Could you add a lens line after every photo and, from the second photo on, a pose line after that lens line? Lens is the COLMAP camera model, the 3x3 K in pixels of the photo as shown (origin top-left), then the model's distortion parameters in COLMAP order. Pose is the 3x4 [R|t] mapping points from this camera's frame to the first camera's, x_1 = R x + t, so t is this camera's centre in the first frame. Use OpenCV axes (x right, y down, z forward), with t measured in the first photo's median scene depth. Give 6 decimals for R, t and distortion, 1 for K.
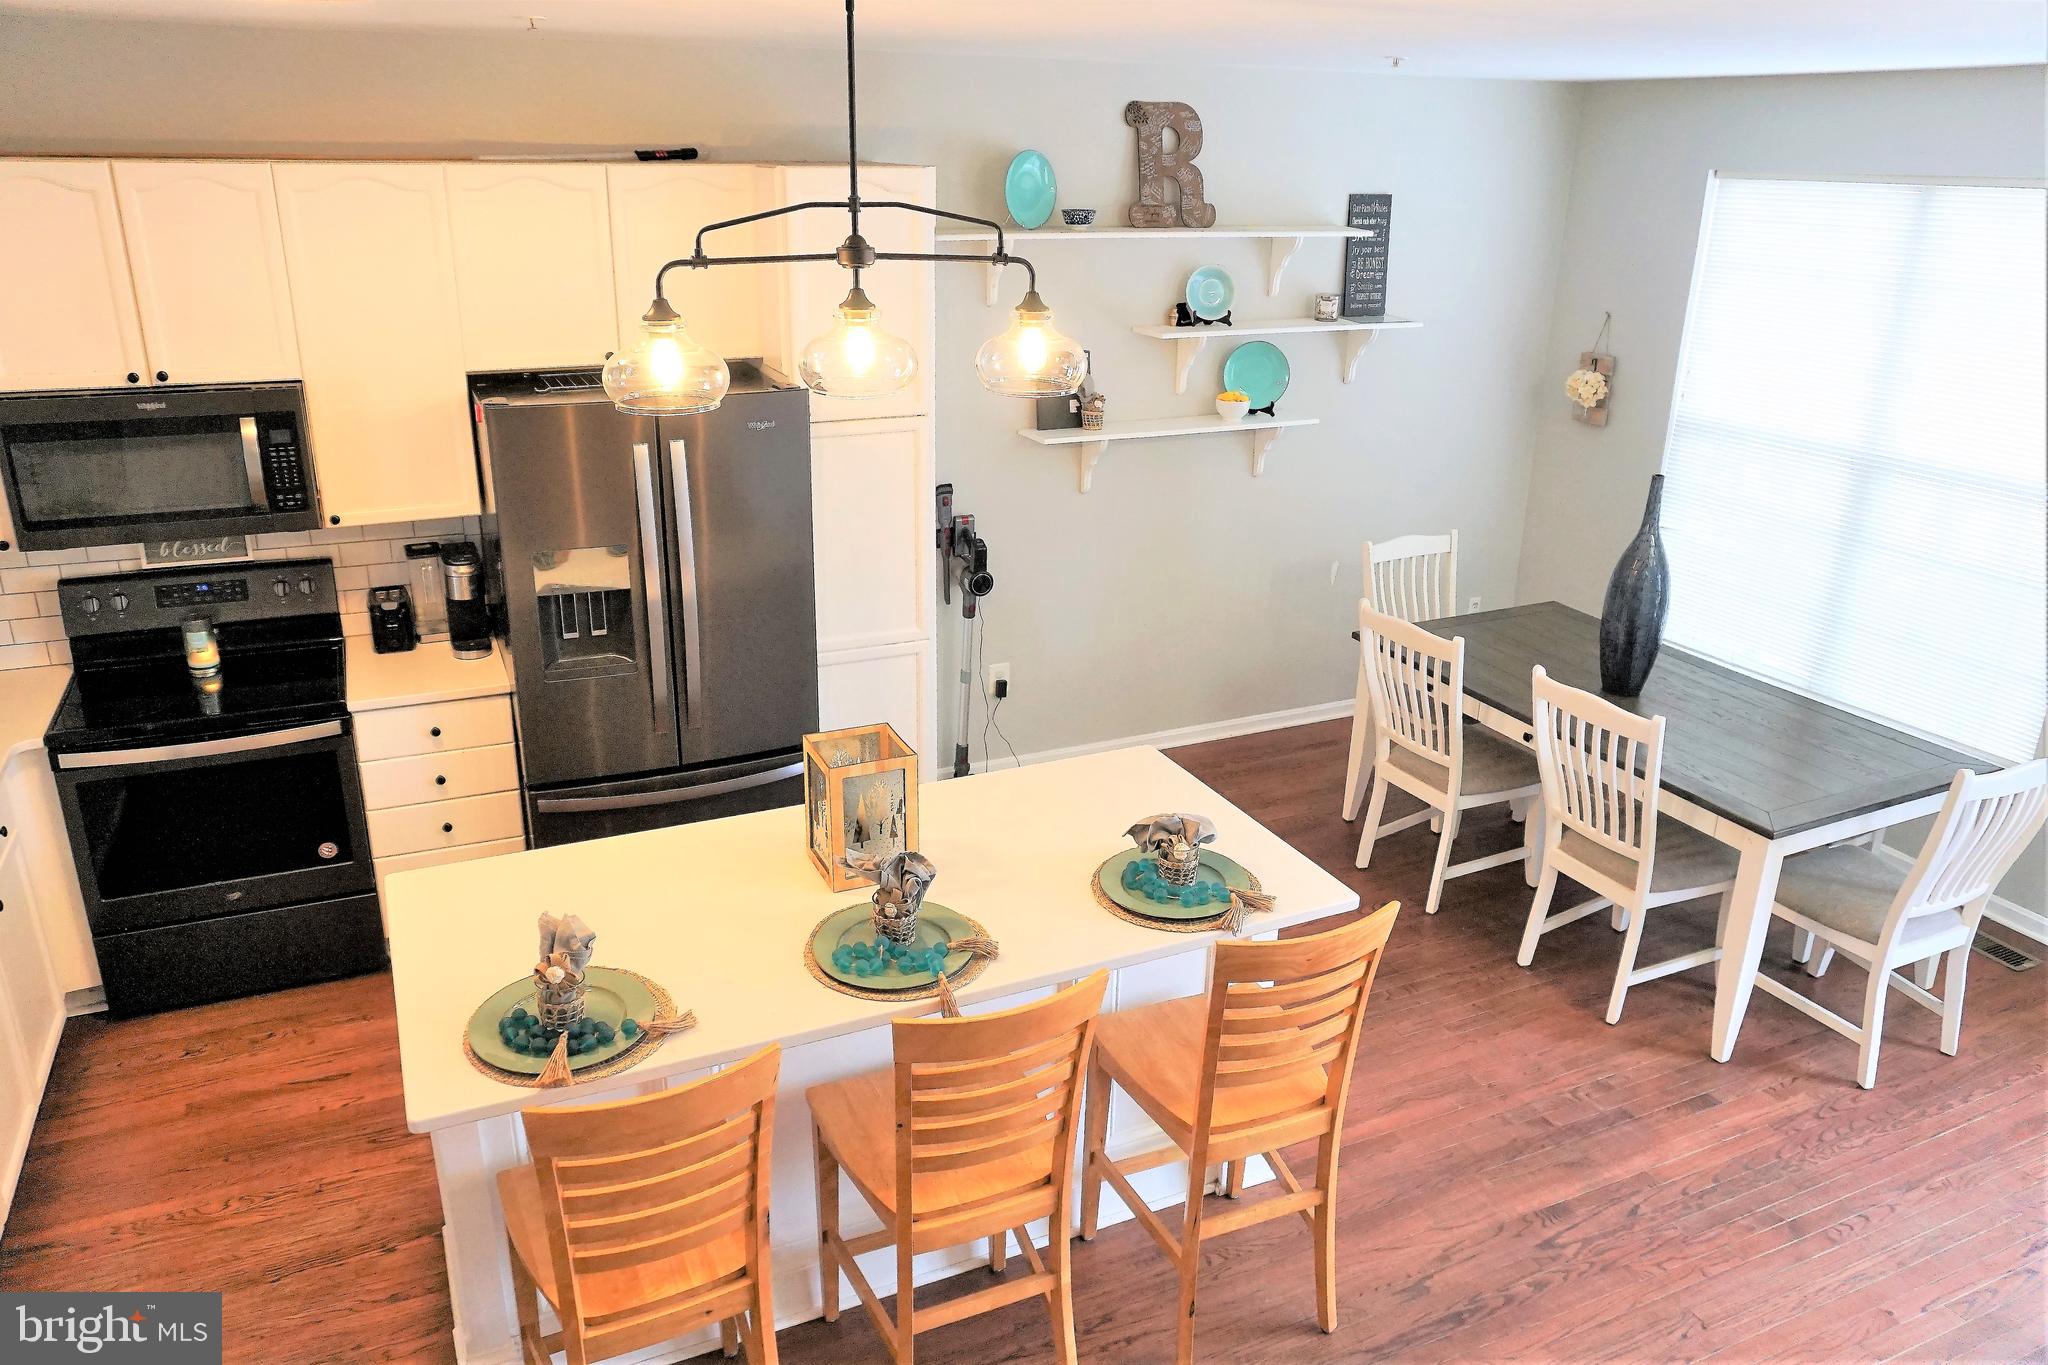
lens RADIAL K [[1457.0, 0, 1034.2], [0, 1457.0, 689.2], [0, 0, 1]] dist [-0.037608, 0.021989]
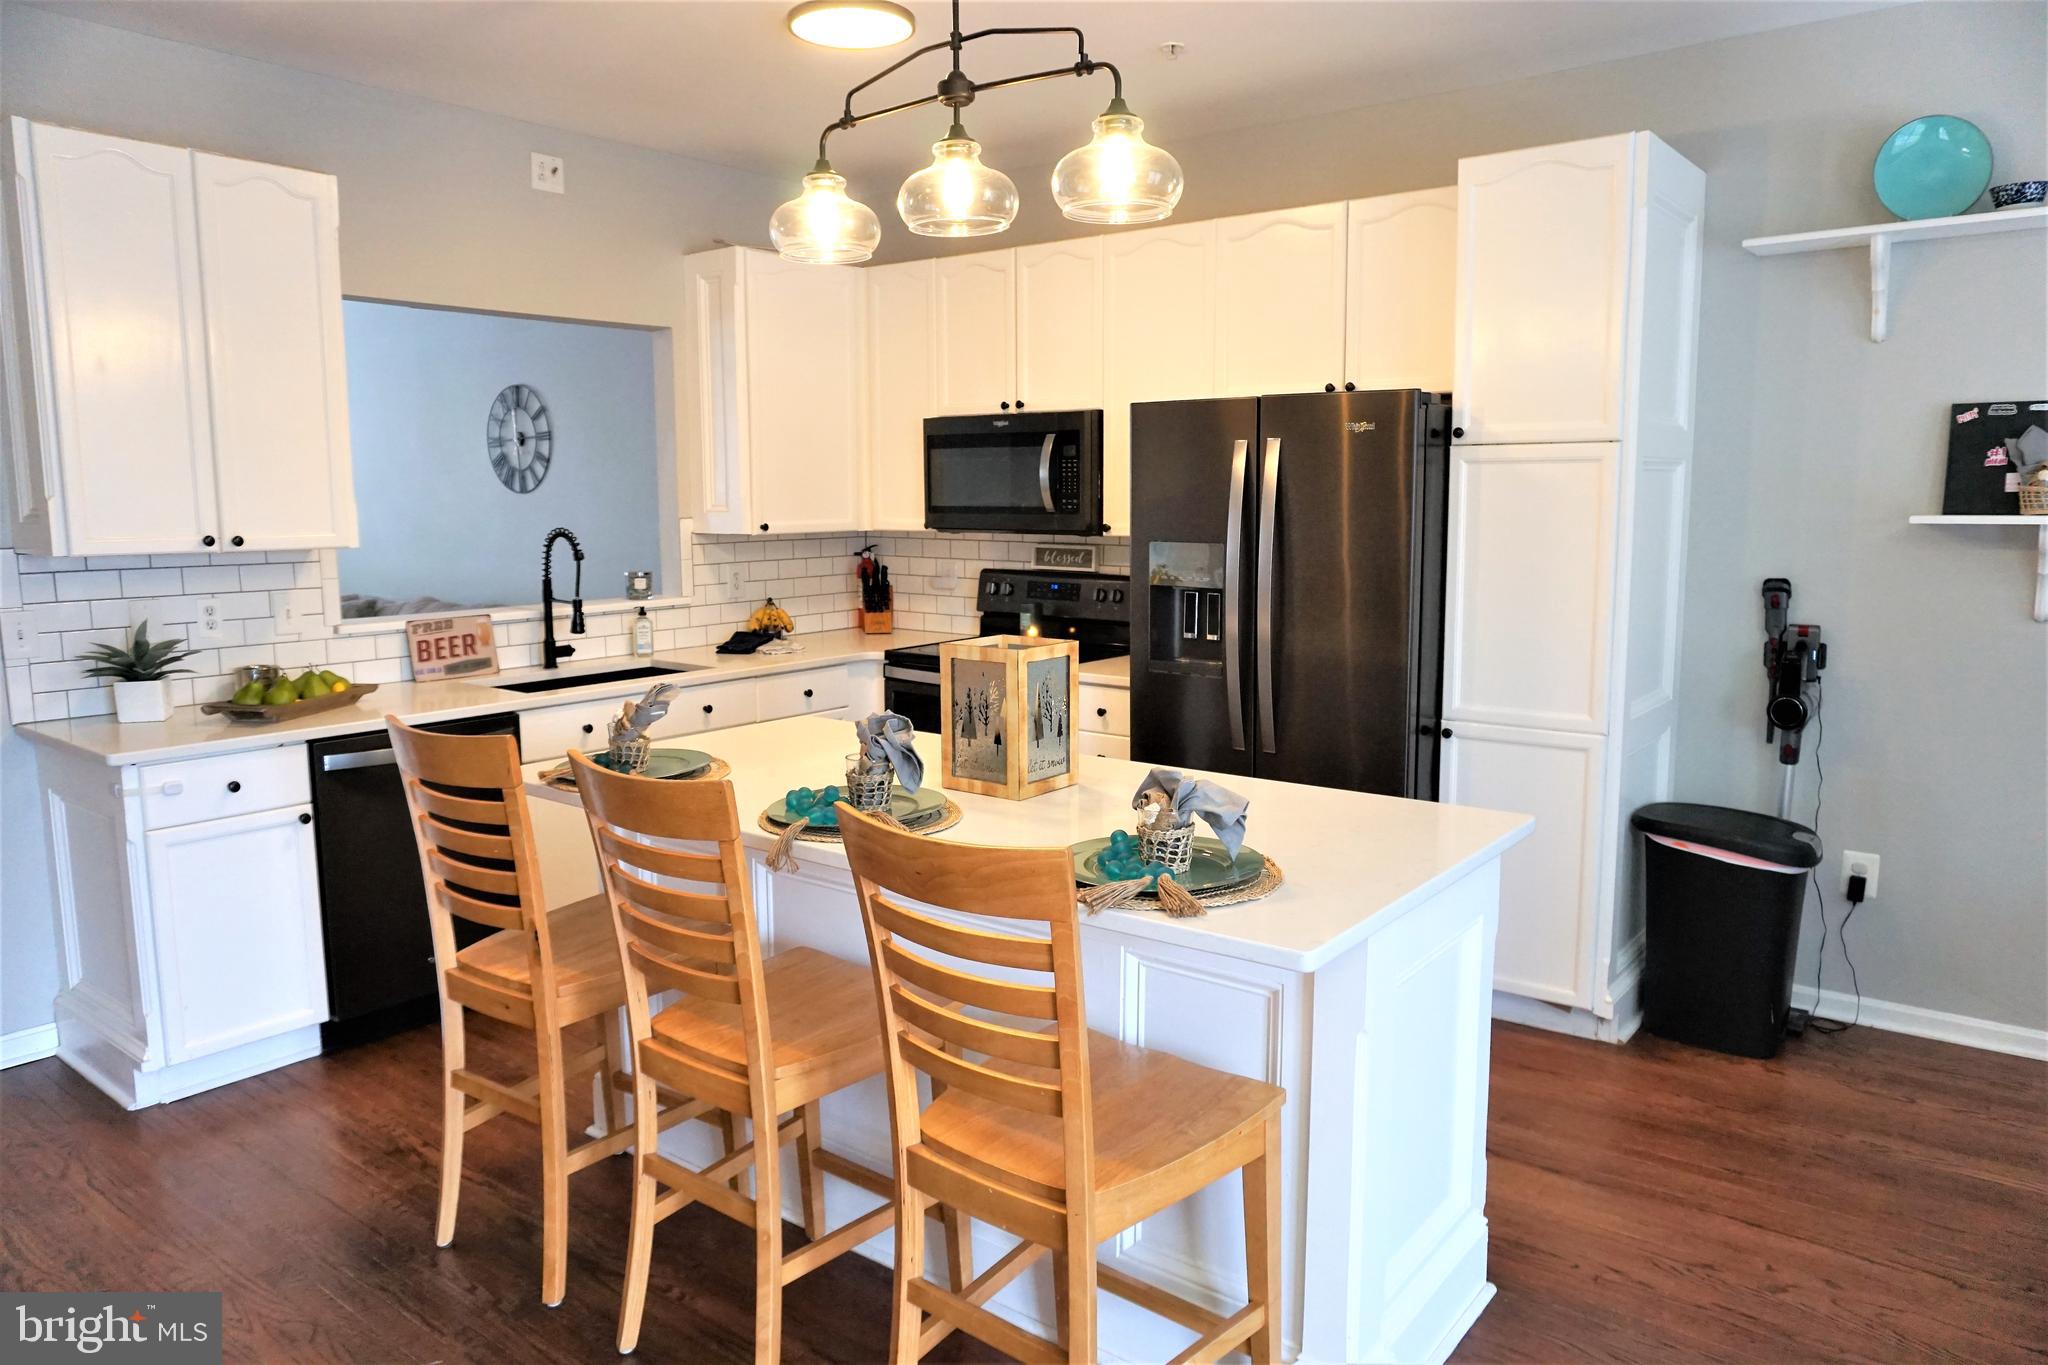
lens RADIAL K [[1379.9, 0, 1022.0], [0, 1379.9, 684.4], [0, 0, 1]] dist [-0.042641, 0.033611]
pose [[0.454075, 0.102426, -0.885056, 0.477699], [-0.301187, 0.952536, -0.044287, 0.072213], [0.838512, 0.286677, 0.463373, 0.445386]]
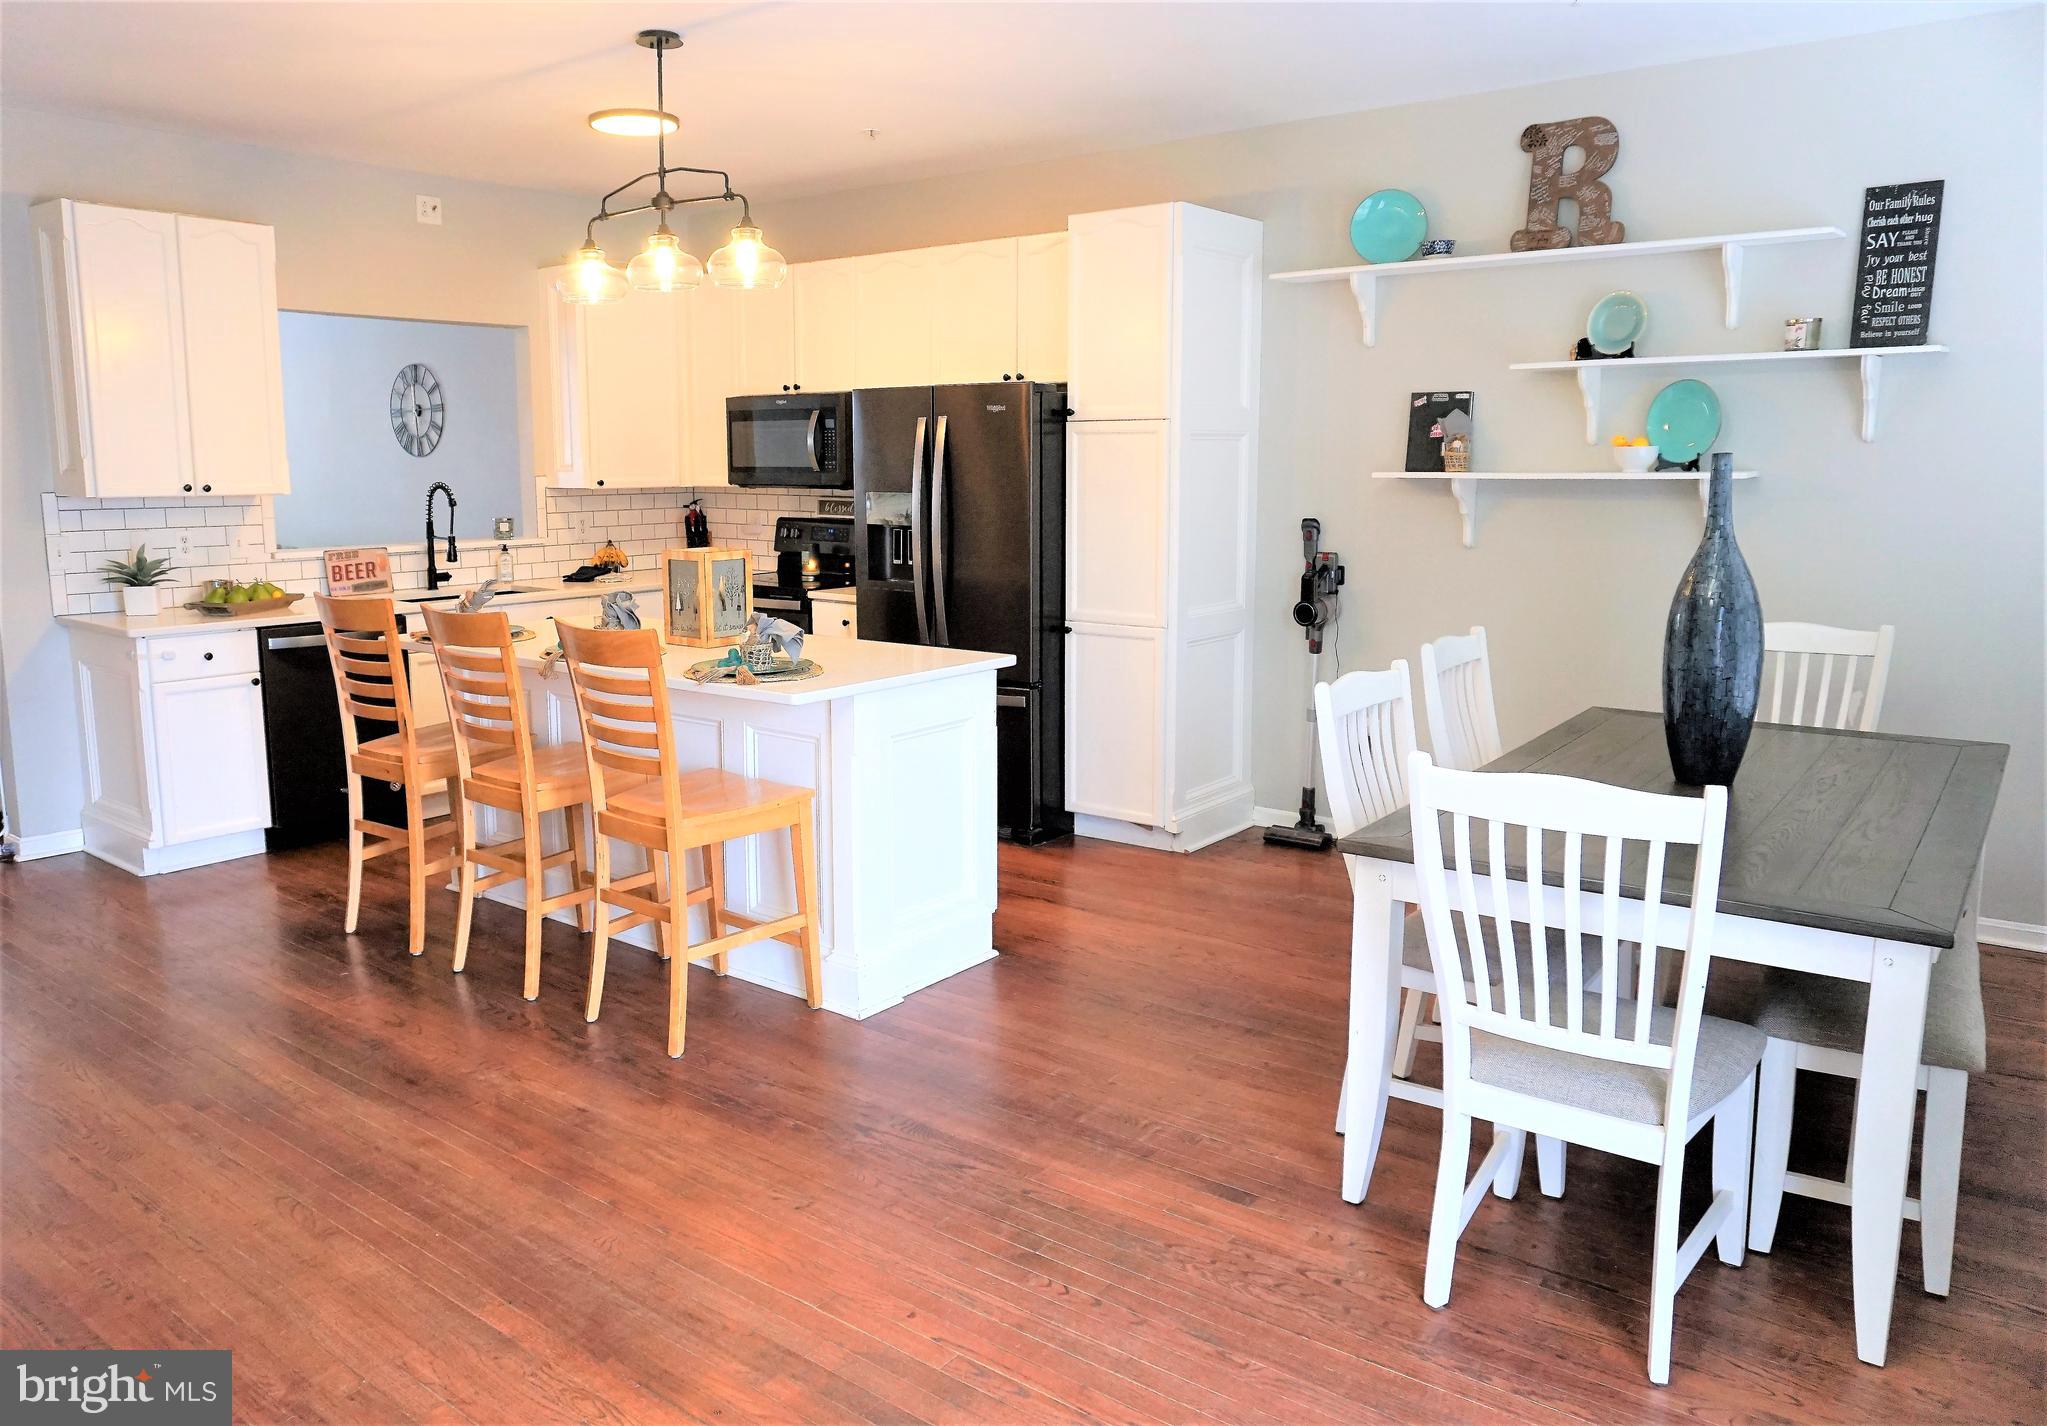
lens RADIAL K [[1478.0, 0, 940.4], [0, 1478.0, 702.1], [0, 0, 1]] dist [-0.046428, 0.041358]
pose [[0.434300, 0.126830, -0.891795, 0.943606], [-0.307329, 0.951495, -0.014347, 0.094950], [0.846719, 0.280305, 0.452213, 0.421517]]
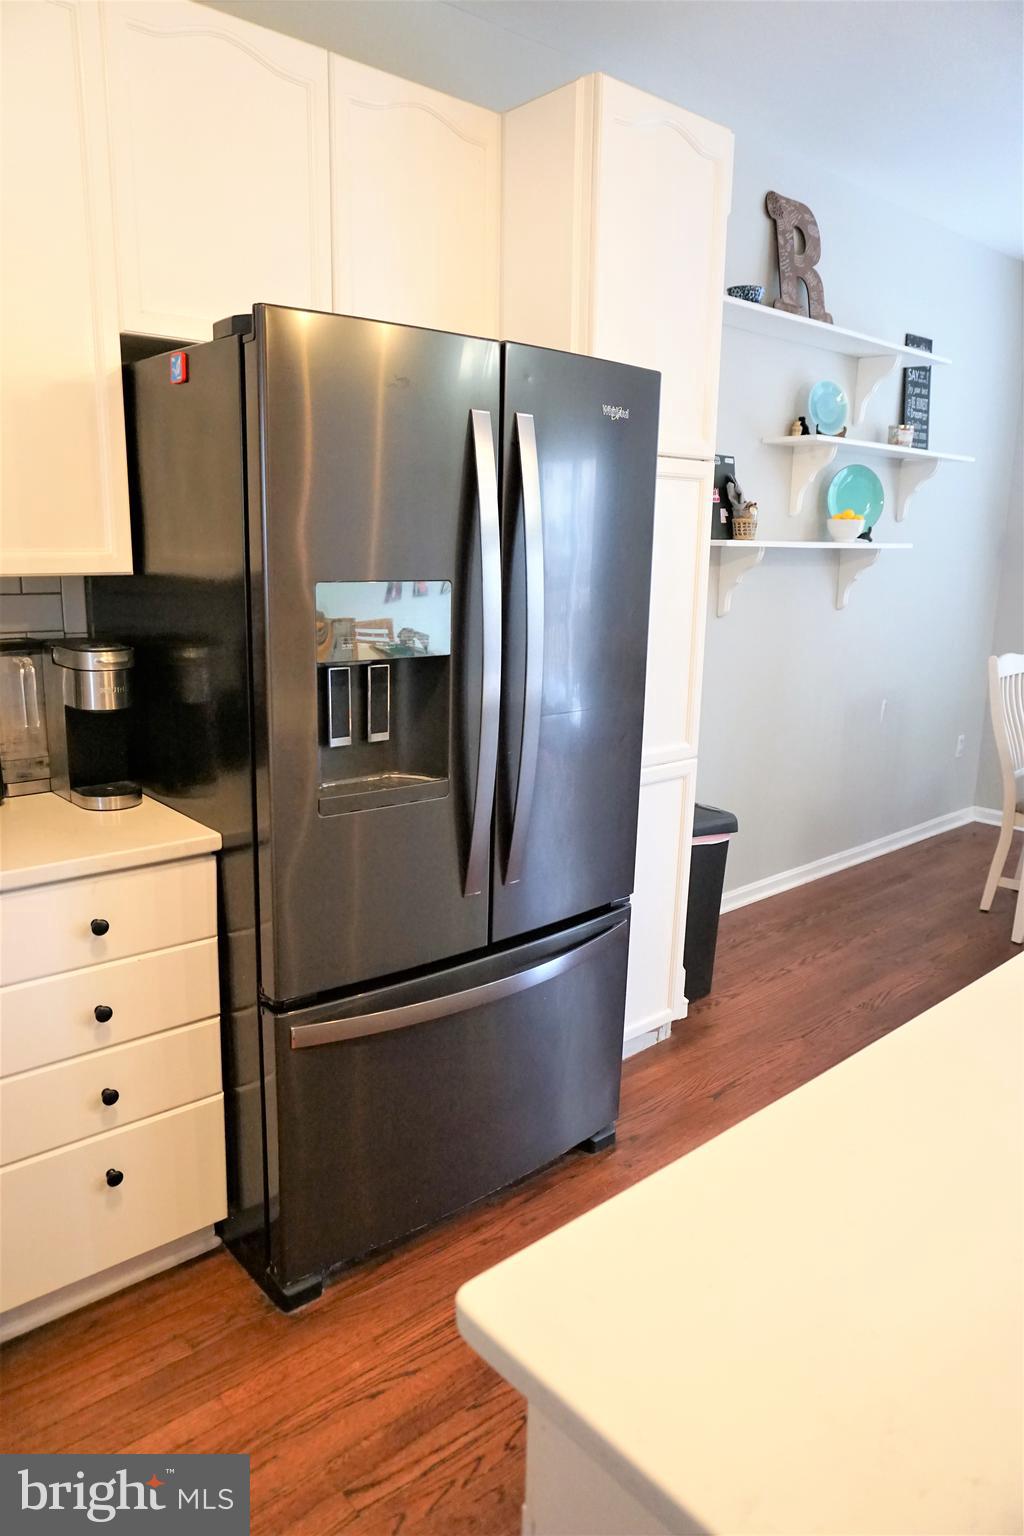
lens RADIAL K [[1034.9, 0, 513.0], [0, 1034.9, 768.2], [0, 0, 1]] dist [-0.042641, 0.033611]
pose [[0.957253, -0.062931, 0.282323, -0.360679], [0.100644, 0.987522, -0.121125, 0.031540], [-0.271178, 0.144361, 0.951642, 0.558983]]
